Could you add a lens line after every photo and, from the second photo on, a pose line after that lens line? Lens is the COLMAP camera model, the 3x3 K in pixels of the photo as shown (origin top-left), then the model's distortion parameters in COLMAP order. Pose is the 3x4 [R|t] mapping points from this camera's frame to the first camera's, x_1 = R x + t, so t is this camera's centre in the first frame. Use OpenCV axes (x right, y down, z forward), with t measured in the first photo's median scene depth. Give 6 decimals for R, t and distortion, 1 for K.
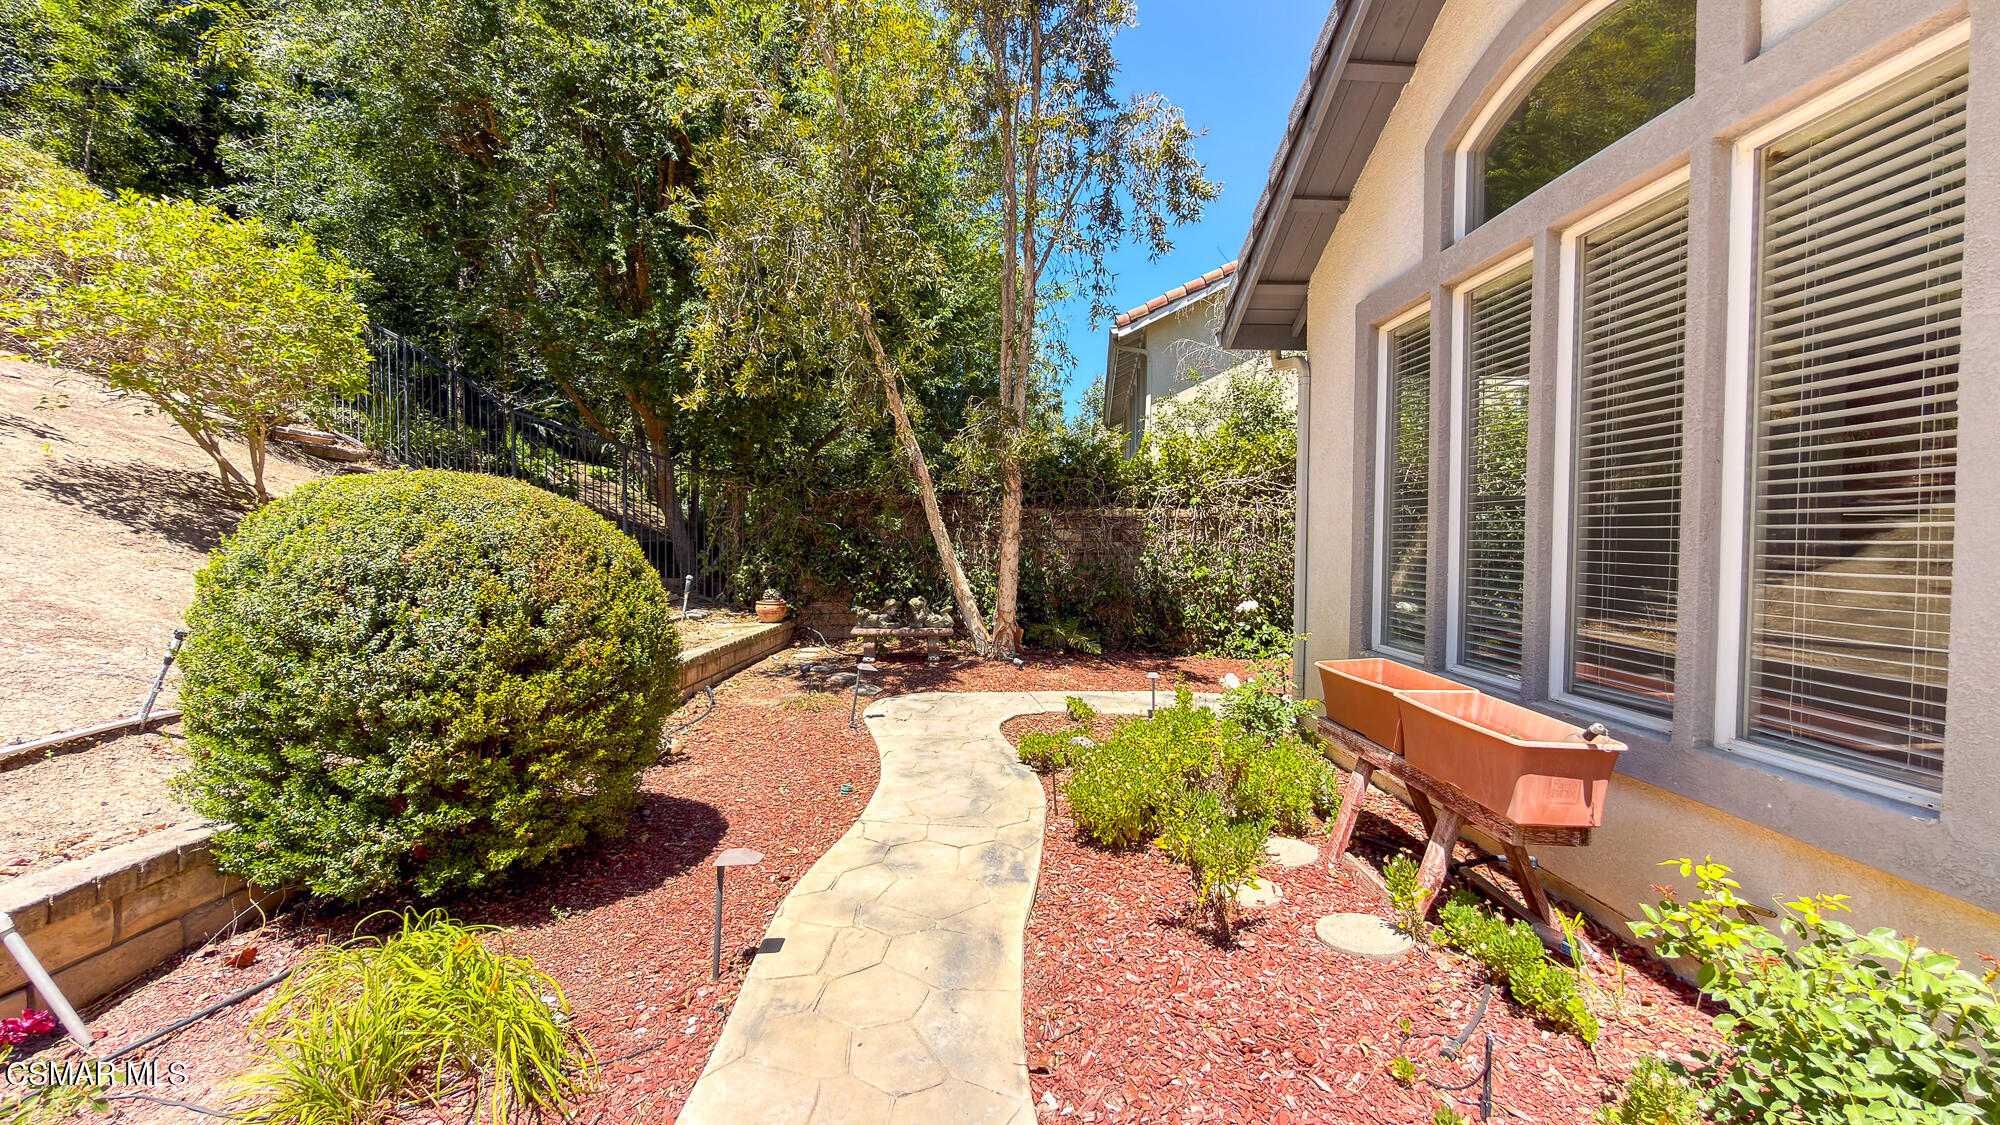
lens RADIAL K [[804.7, 0, 991.1], [0, 804.7, 563.9], [0, 0, 1]] dist [-0.000586, 0.000059]
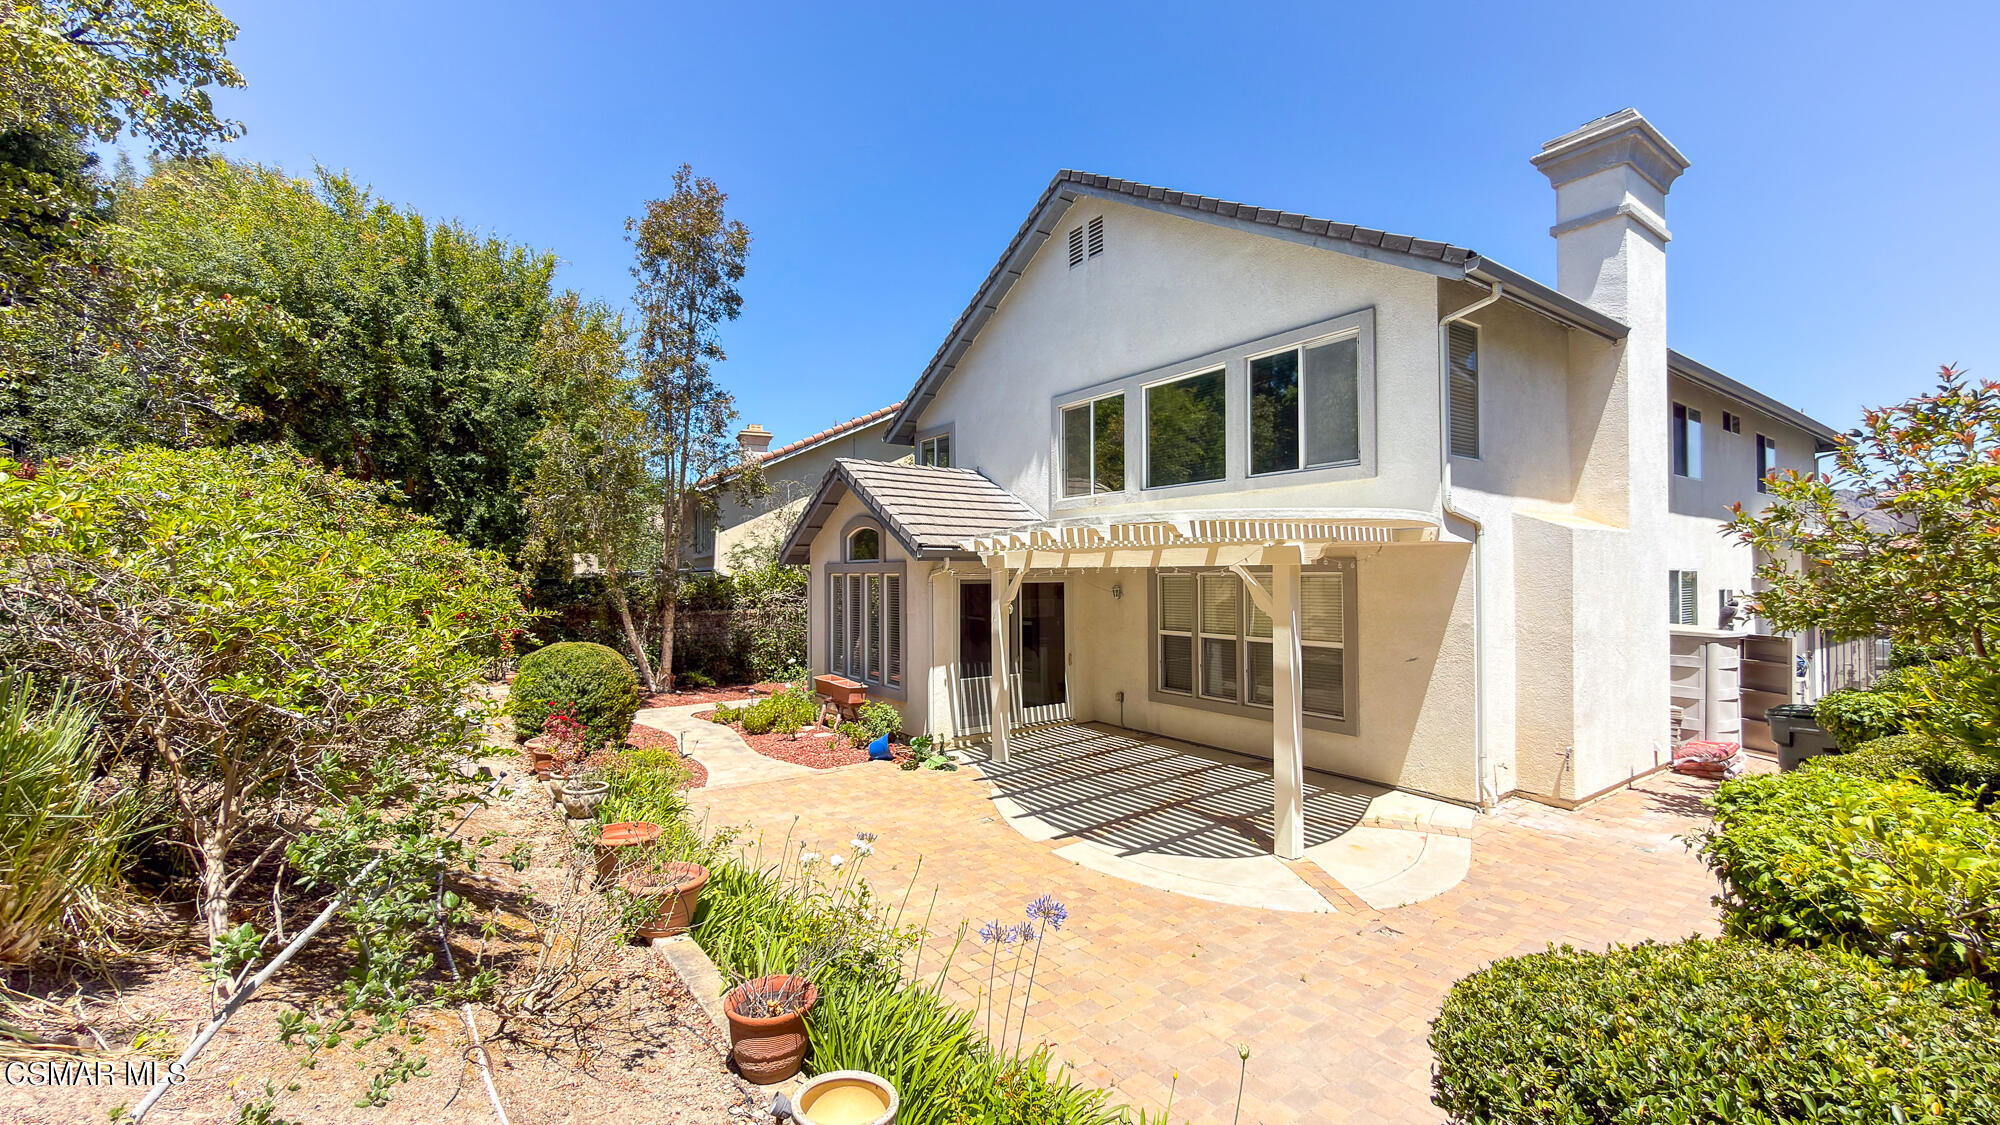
lens RADIAL K [[804.7, 0, 991.1], [0, 804.7, 563.9], [0, 0, 1]] dist [-0.000586, 0.000059]
pose [[0.832673, -0.003704, 0.553752, -0.408810], [0.027760, 0.999000, -0.035060, -0.104126], [-0.553069, 0.044565, 0.831943, -1.086738]]
